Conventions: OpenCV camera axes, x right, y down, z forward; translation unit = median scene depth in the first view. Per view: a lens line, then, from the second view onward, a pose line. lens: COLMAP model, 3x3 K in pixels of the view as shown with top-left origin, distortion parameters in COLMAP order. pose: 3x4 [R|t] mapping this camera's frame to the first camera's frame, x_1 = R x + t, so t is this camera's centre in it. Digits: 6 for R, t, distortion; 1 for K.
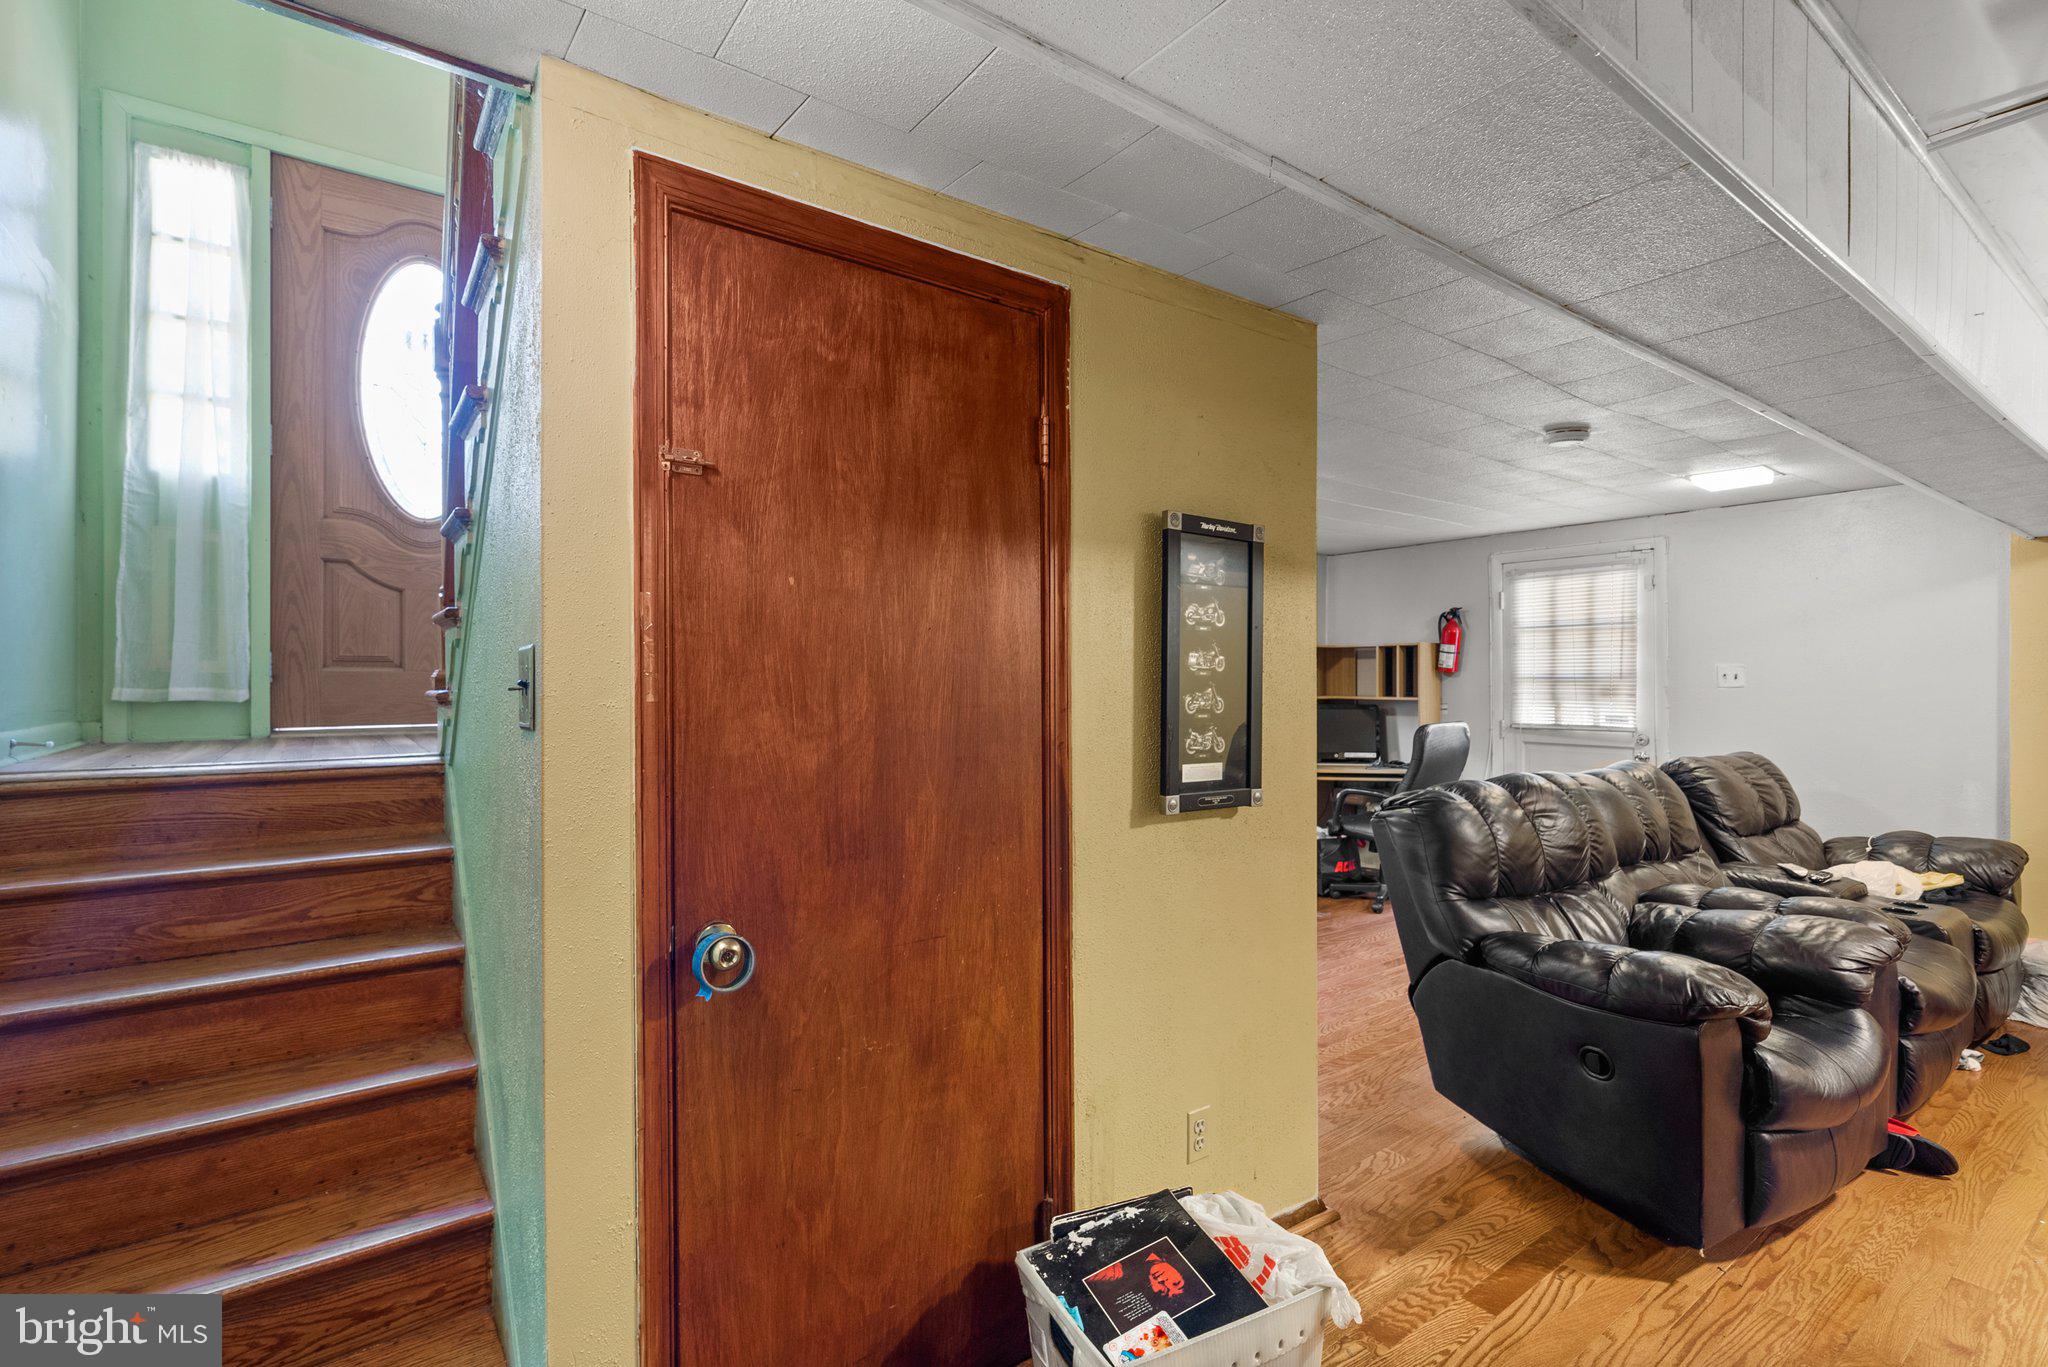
lens RADIAL K [[933.3, 0, 1018.5], [0, 933.3, 675.9], [0, 0, 1]] dist [-0.004861, 0.001964]
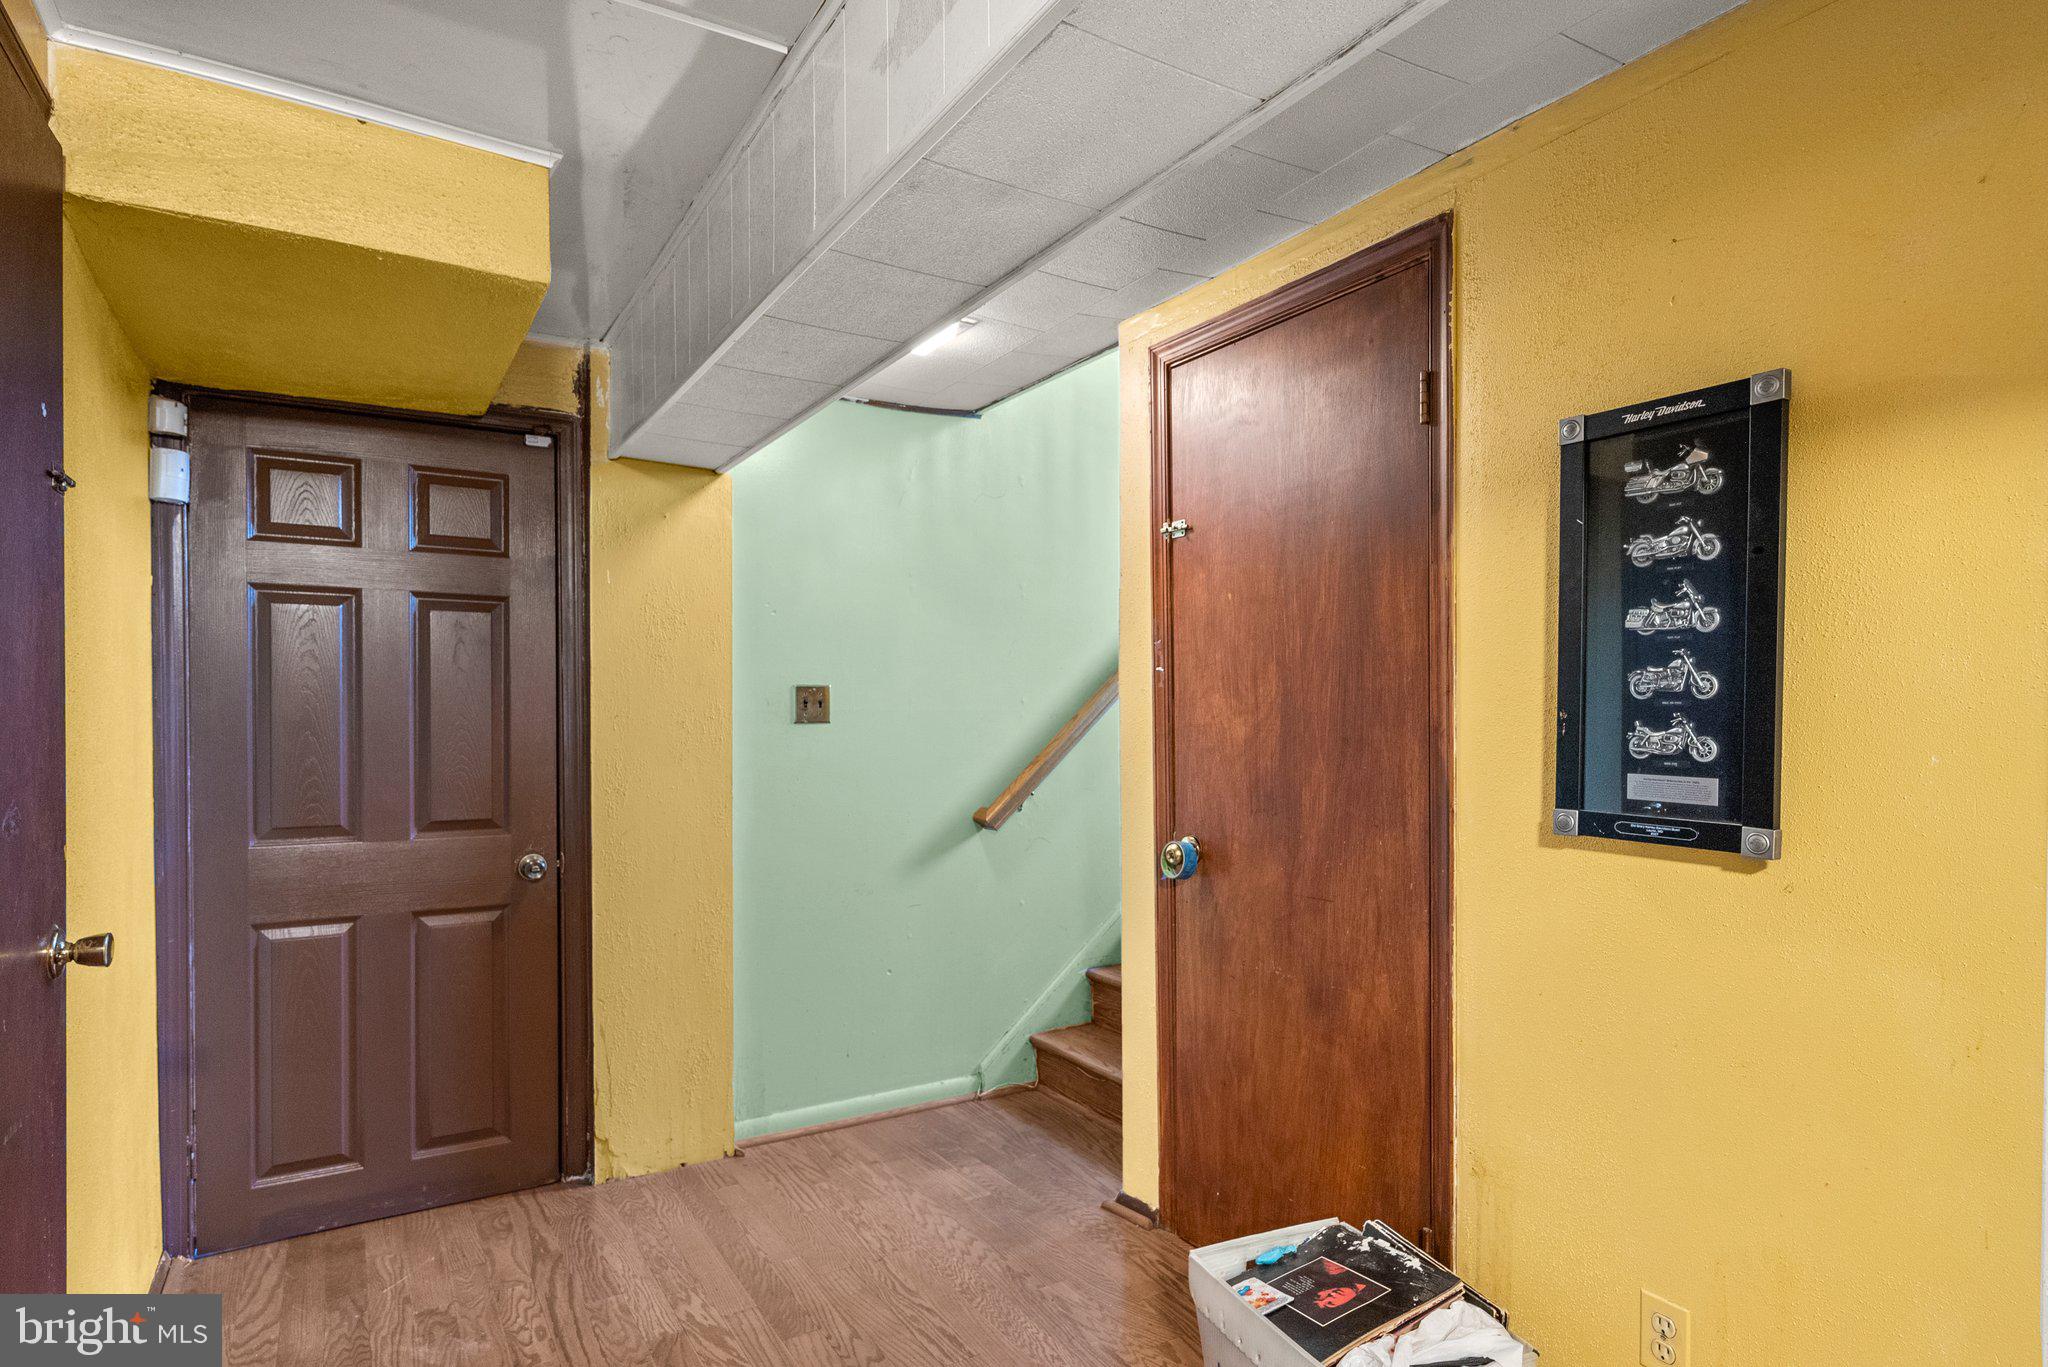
lens RADIAL K [[1077.6, 0, 998.9], [0, 1077.6, 712.0], [0, 0, 1]] dist [0.006640, 0.000514]
pose [[-0.086132, 0.003592, -0.996277, 1.214940], [0.010965, 0.999936, 0.002657, 0.051874], [0.996223, -0.010696, -0.086166, 0.734169]]
